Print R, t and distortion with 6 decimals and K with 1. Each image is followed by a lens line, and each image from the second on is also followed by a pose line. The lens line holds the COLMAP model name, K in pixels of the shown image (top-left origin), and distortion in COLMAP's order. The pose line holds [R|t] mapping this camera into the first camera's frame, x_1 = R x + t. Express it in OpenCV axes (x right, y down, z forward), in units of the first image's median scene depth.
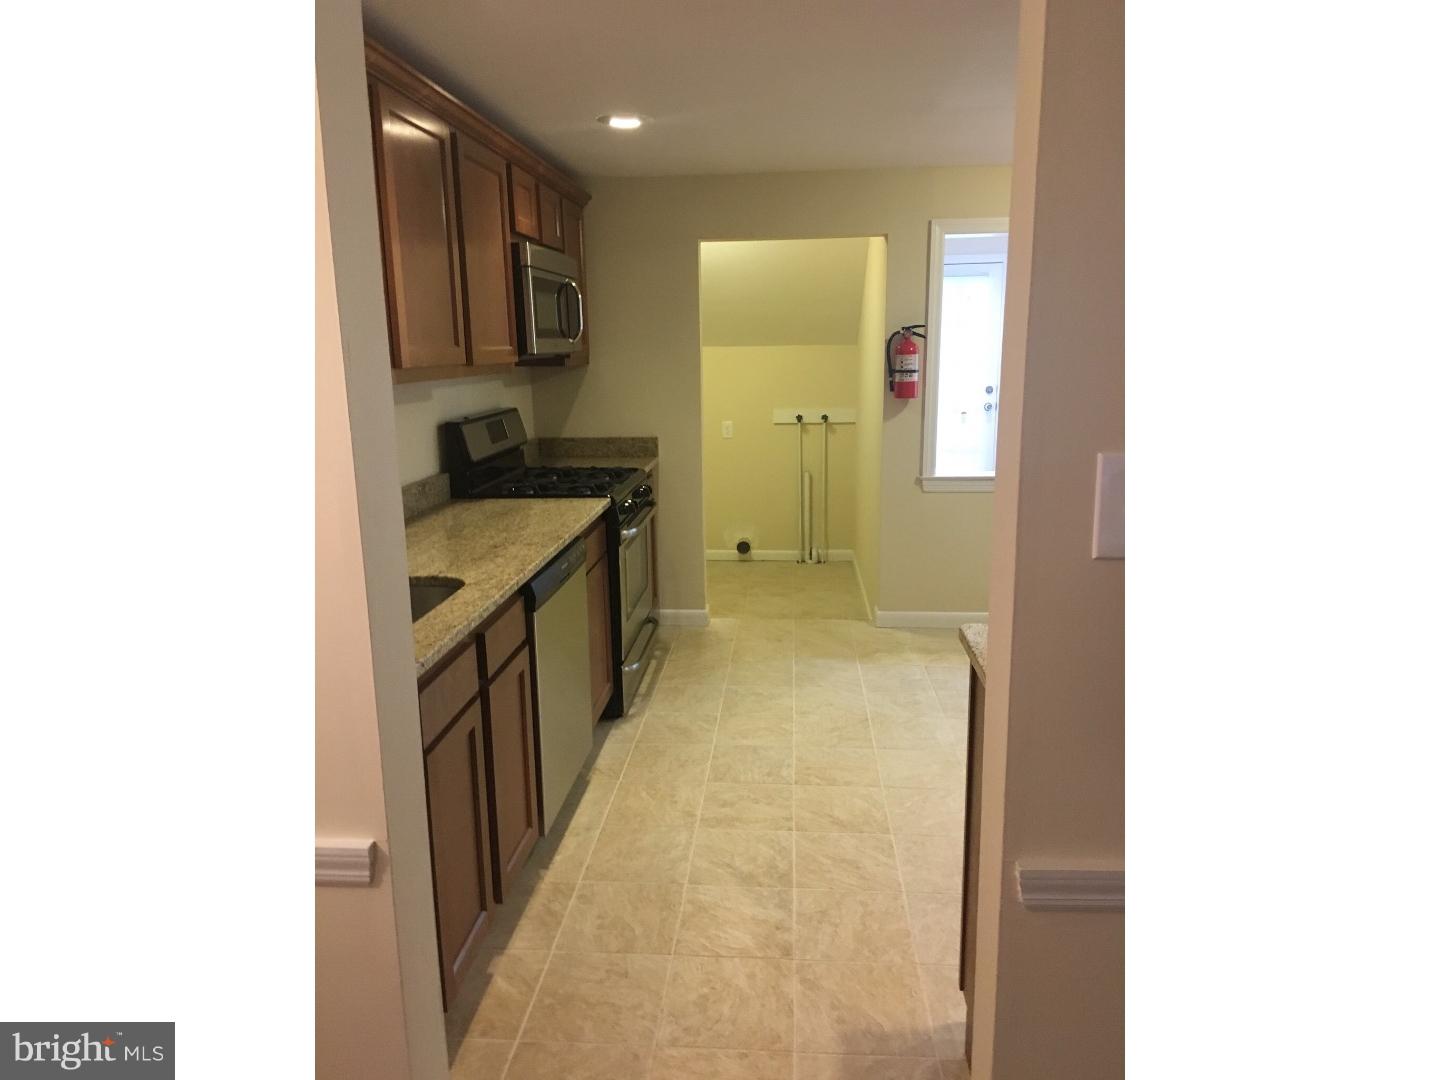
lens RADIAL K [[904.4, 0, 719.2], [0, 904.4, 535.2], [0, 0, 1]] dist [0.003902, 0.000264]
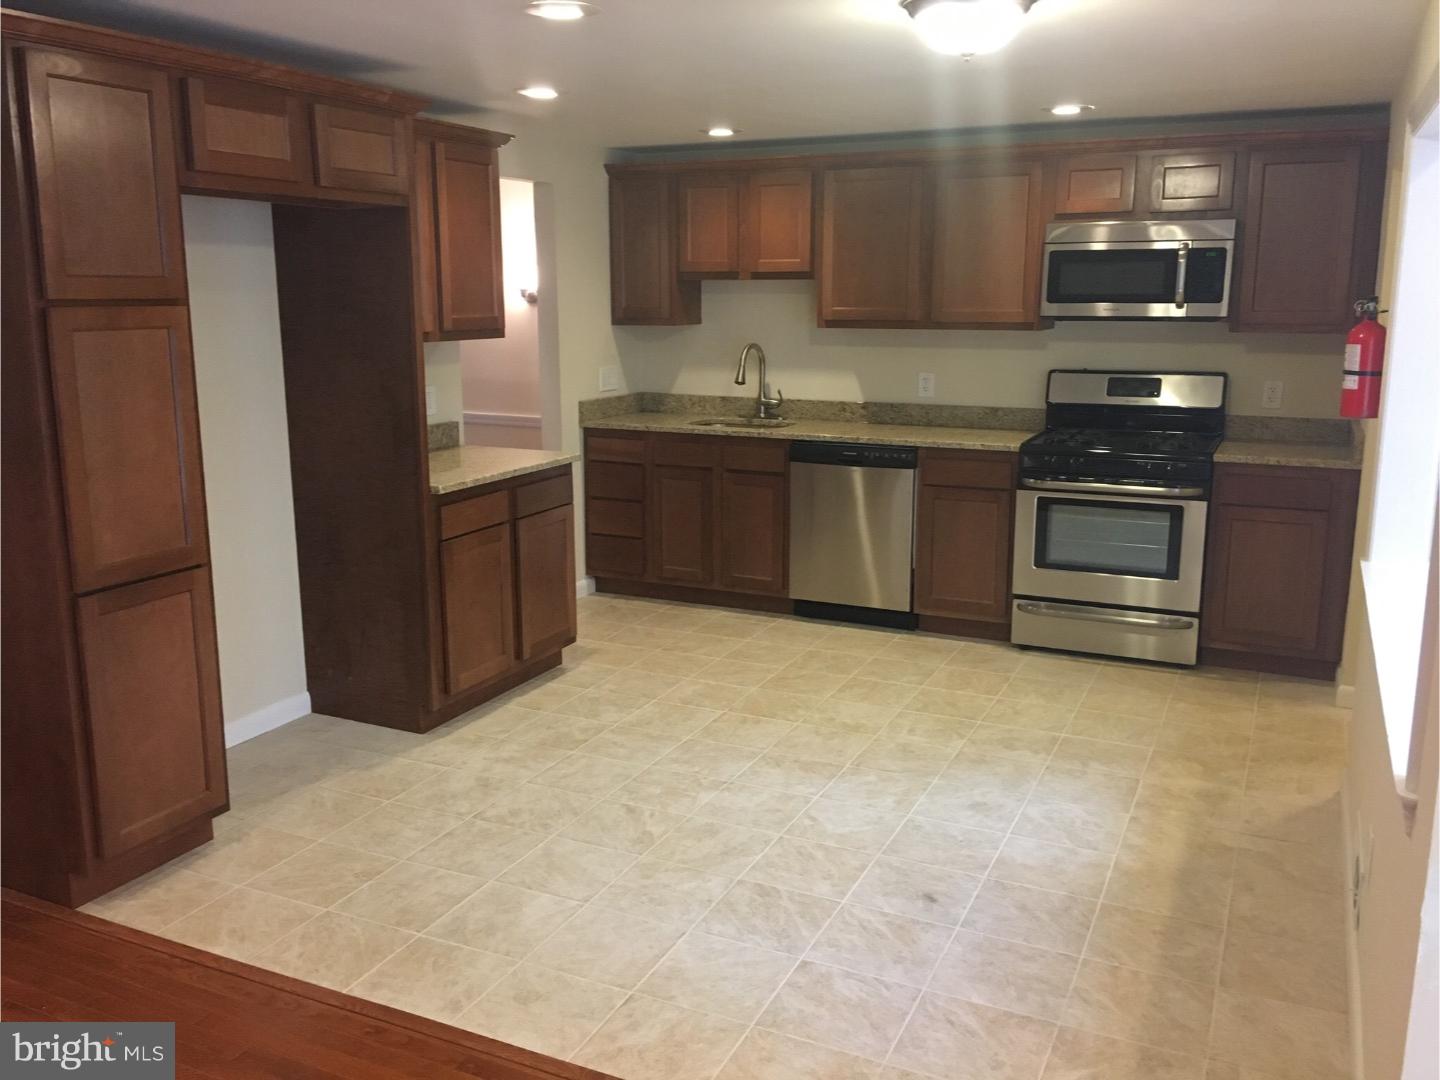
lens RADIAL K [[1225.5, 0, 718.5], [0, 1225.5, 538.6], [0, 0, 1]] dist [0.001740, 0.000930]
pose [[-0.353520, 0.200979, -0.913581, 1.367505], [-0.187587, 0.941575, 0.279727, -0.275171], [0.916425, 0.270265, -0.295164, 1.082342]]
